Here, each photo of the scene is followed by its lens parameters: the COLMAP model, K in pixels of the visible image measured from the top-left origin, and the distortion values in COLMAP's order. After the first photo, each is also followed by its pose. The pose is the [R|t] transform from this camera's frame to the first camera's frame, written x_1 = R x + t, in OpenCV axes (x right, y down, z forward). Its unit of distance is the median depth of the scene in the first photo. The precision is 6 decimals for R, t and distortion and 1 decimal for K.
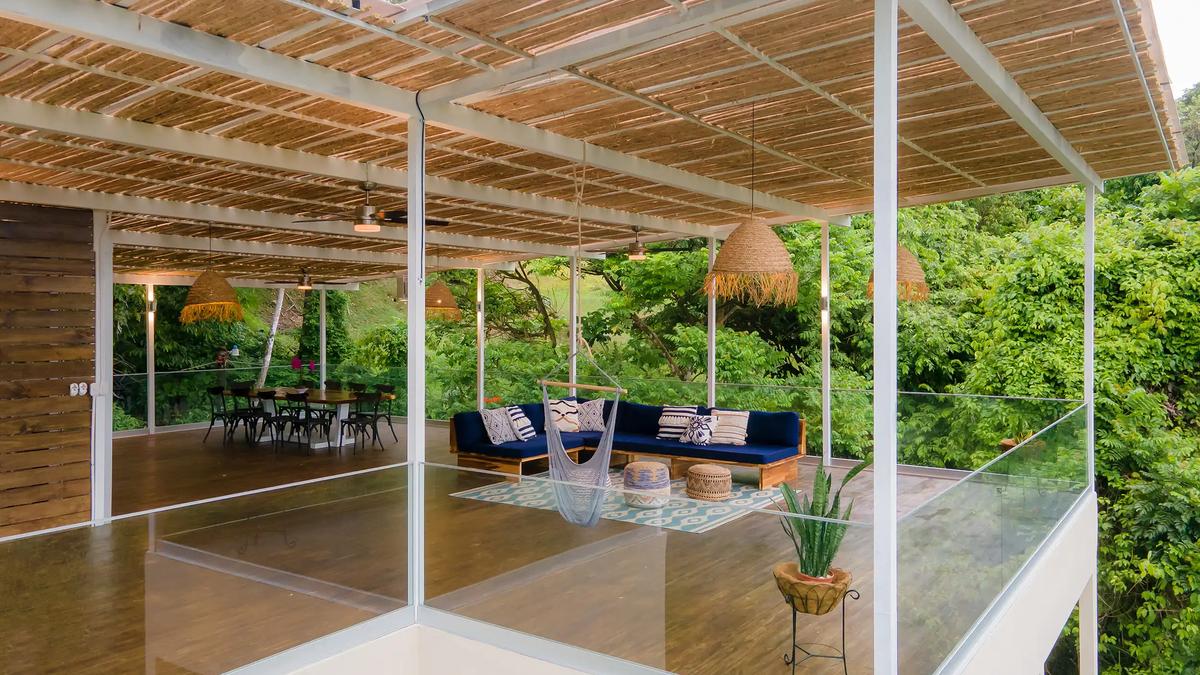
lens RADIAL K [[864.3, 0, 601.6], [0, 864.3, 332.9], [0, 0, 1]] dist [0.013816, -0.002024]
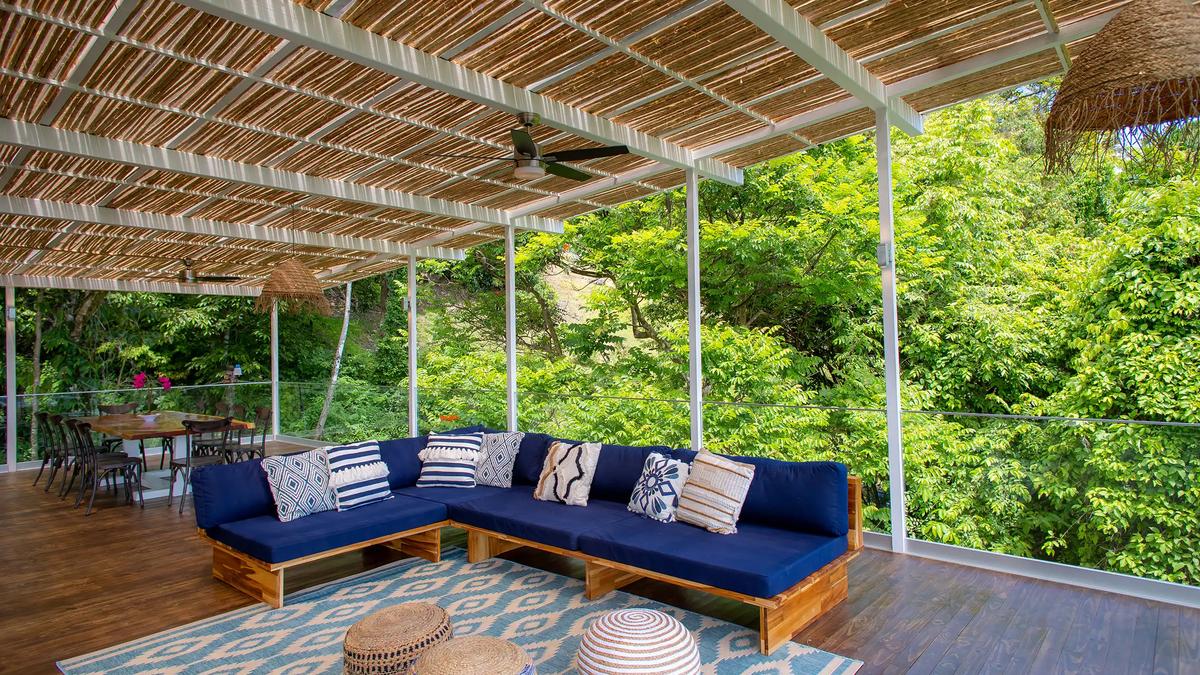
lens RADIAL K [[683.7, 0, 596.0], [0, 683.7, 330.0], [0, 0, 1]] dist [0.004740, 0.005395]
pose [[0.994132, -0.022738, -0.105759, 0.084643], [0.019016, 0.999168, -0.036076, 0.017754], [0.106491, 0.033853, 0.993737, 0.392086]]
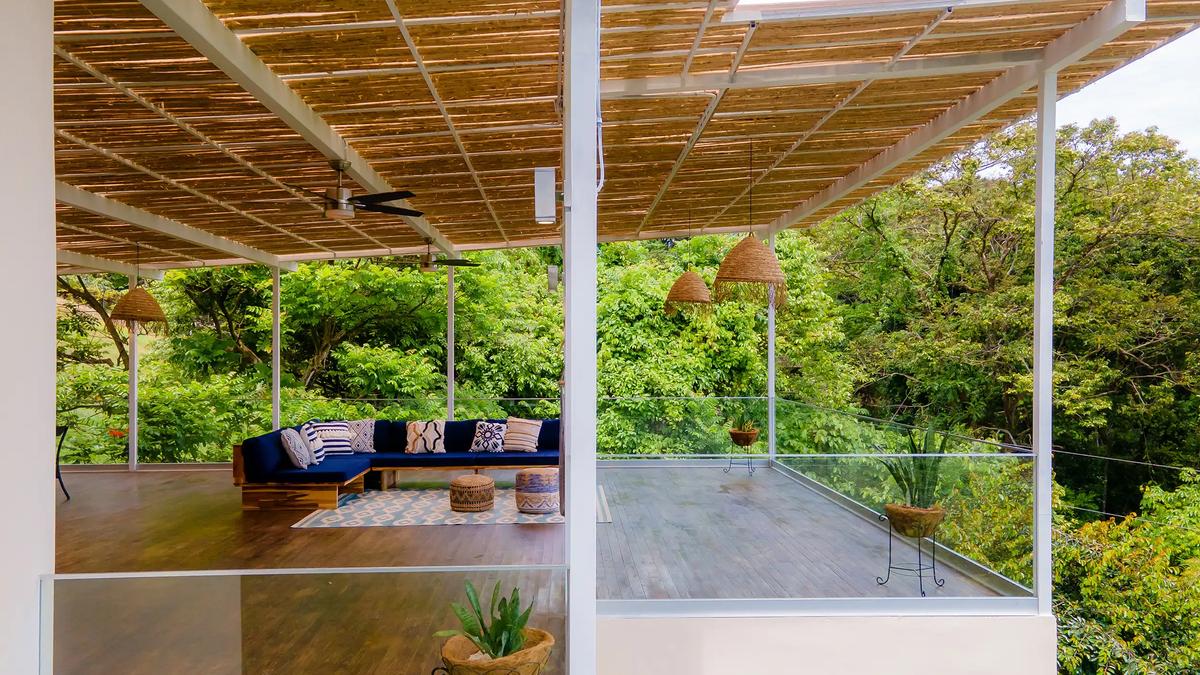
lens RADIAL K [[864.3, 0, 612.6], [0, 864.3, 348.9], [0, 0, 1]] dist [0.013816, -0.002024]
pose [[0.783019, 0.003887, 0.621985, -0.285503], [0.008857, 0.999809, -0.017398, 0.015251], [-0.621934, 0.019131, 0.782836, 0.065332]]
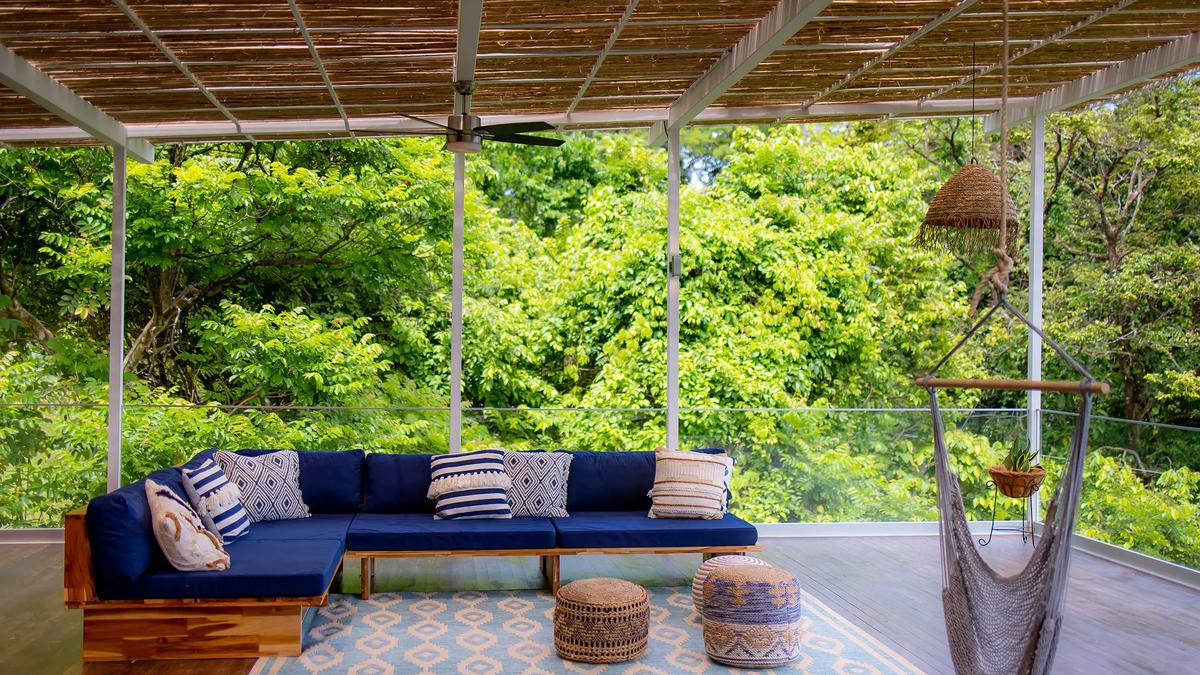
lens RADIAL K [[1143.8, 0, 599.2], [0, 1143.8, 337.7], [0, 0, 1]] dist [0.000615, 0.000000]
pose [[0.715149, 0.011021, 0.698885, -0.242997], [-0.003740, 0.999922, -0.011941, 0.018109], [-0.698962, 0.005926, 0.715134, 0.359063]]
